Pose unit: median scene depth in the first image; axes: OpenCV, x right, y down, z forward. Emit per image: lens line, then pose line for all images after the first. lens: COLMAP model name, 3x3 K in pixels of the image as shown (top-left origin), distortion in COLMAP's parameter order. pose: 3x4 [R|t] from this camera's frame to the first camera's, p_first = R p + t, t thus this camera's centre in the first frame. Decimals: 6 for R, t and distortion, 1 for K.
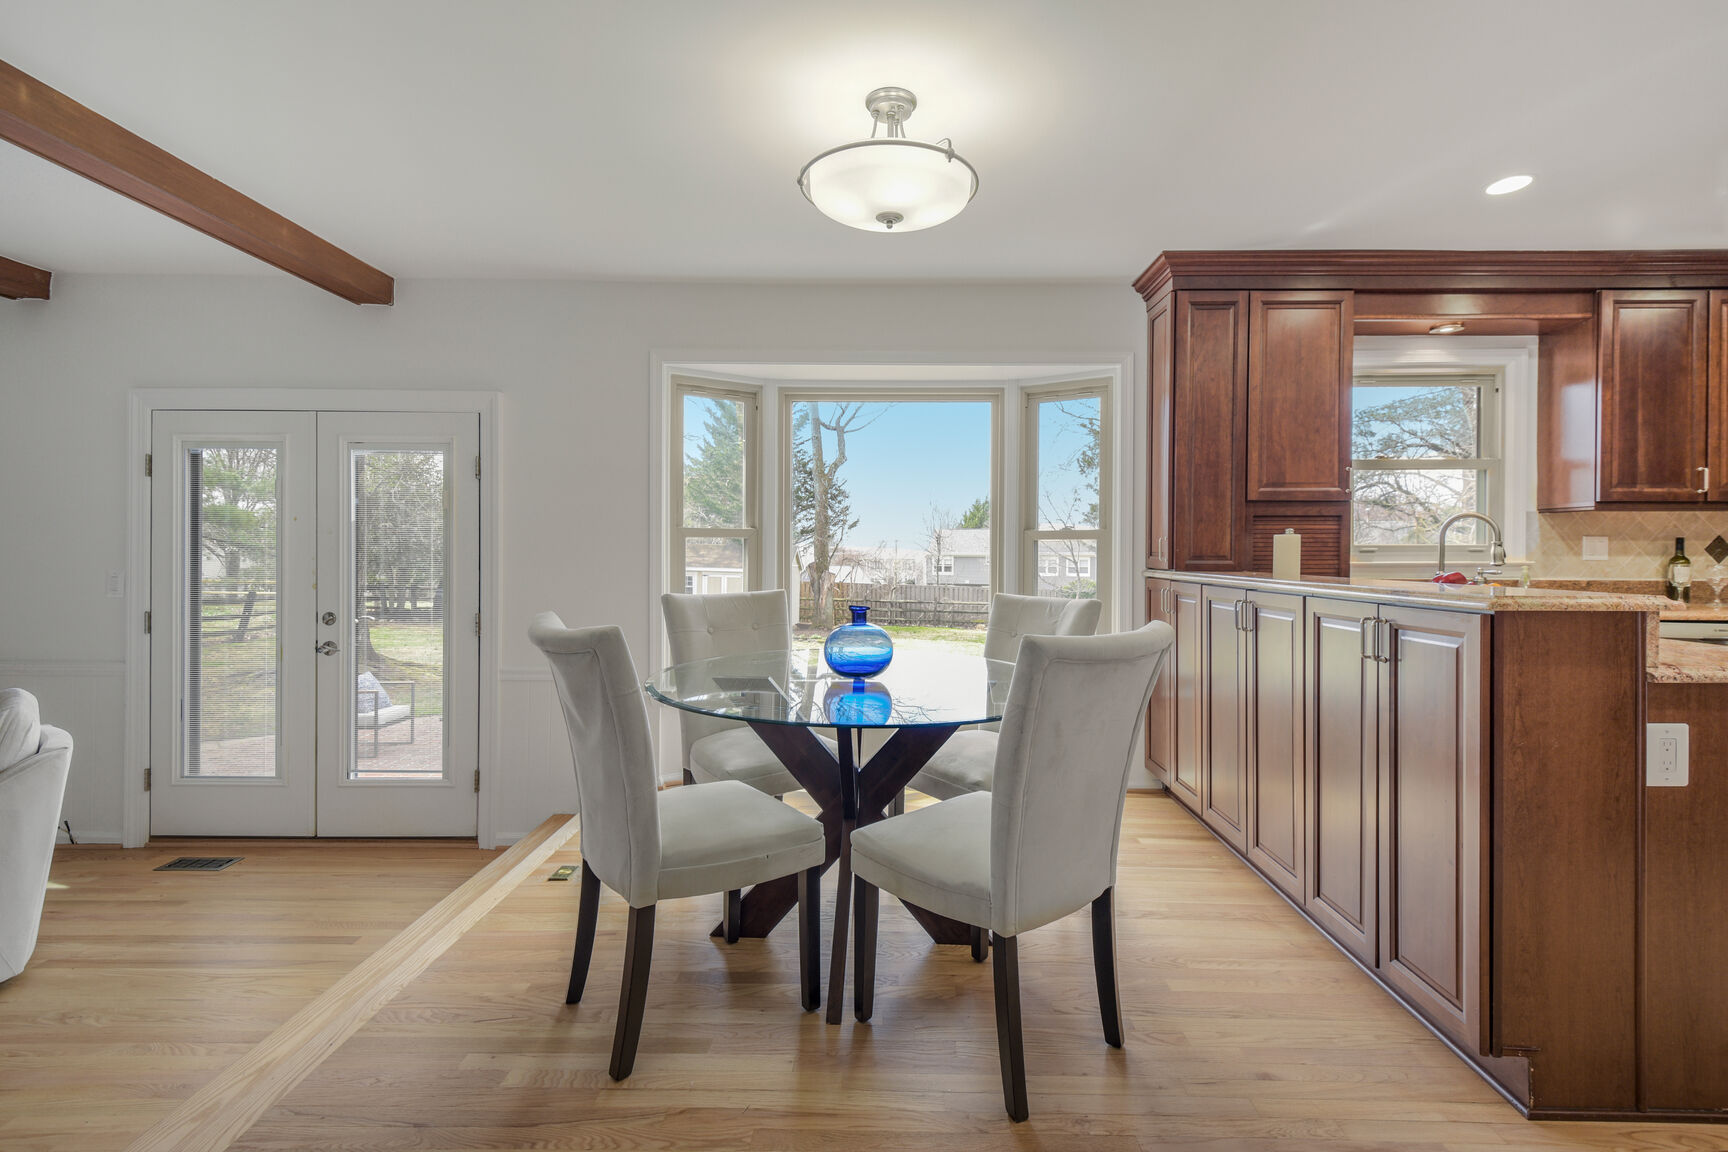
lens RADIAL K [[796.5, 0, 904.5], [0, 796.5, 555.0], [0, 0, 1]] dist [0.005439, -0.009860]
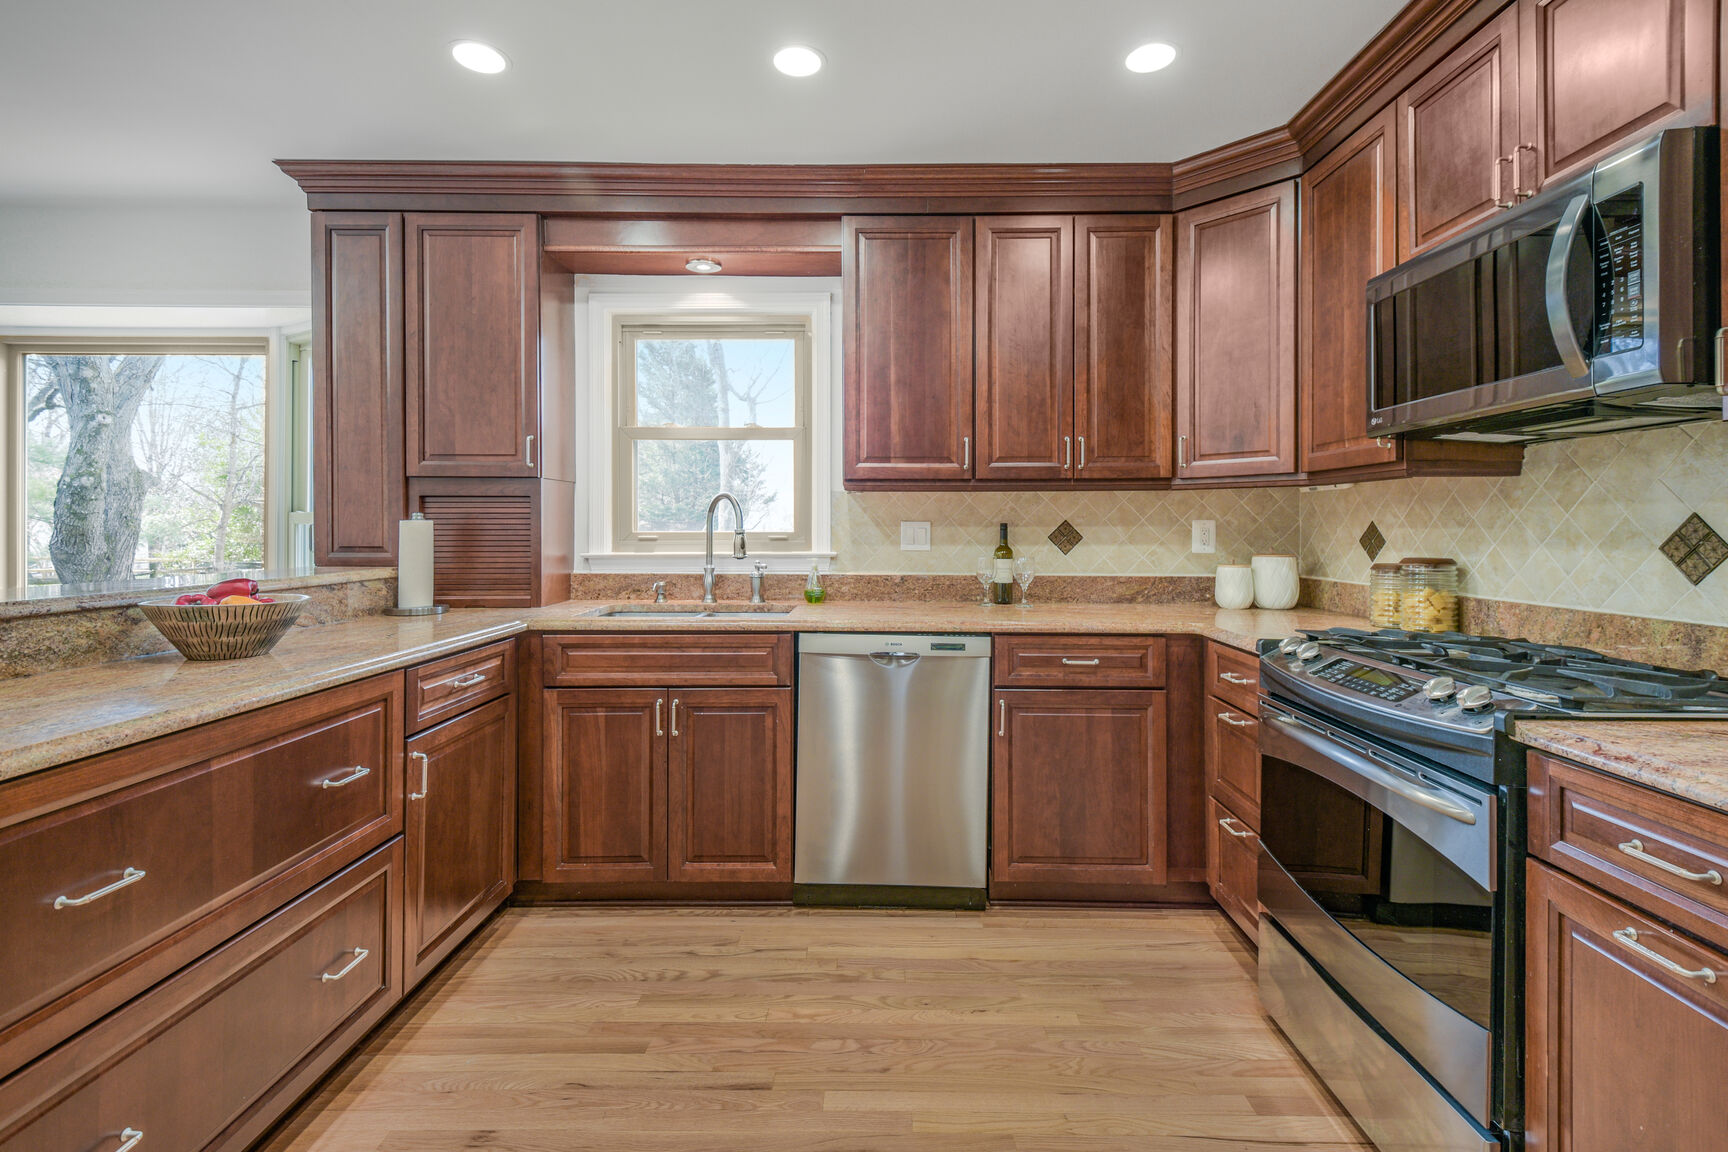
lens RADIAL K [[796.5, 0, 879.1], [0, 796.5, 534.8], [0, 0, 1]] dist [0.005439, -0.009860]
pose [[0.999999, 0.000876, 0.000629, 0.903578], [-0.000880, 0.999981, 0.006109, -0.015793], [-0.000624, -0.006110, 0.999981, 0.202144]]
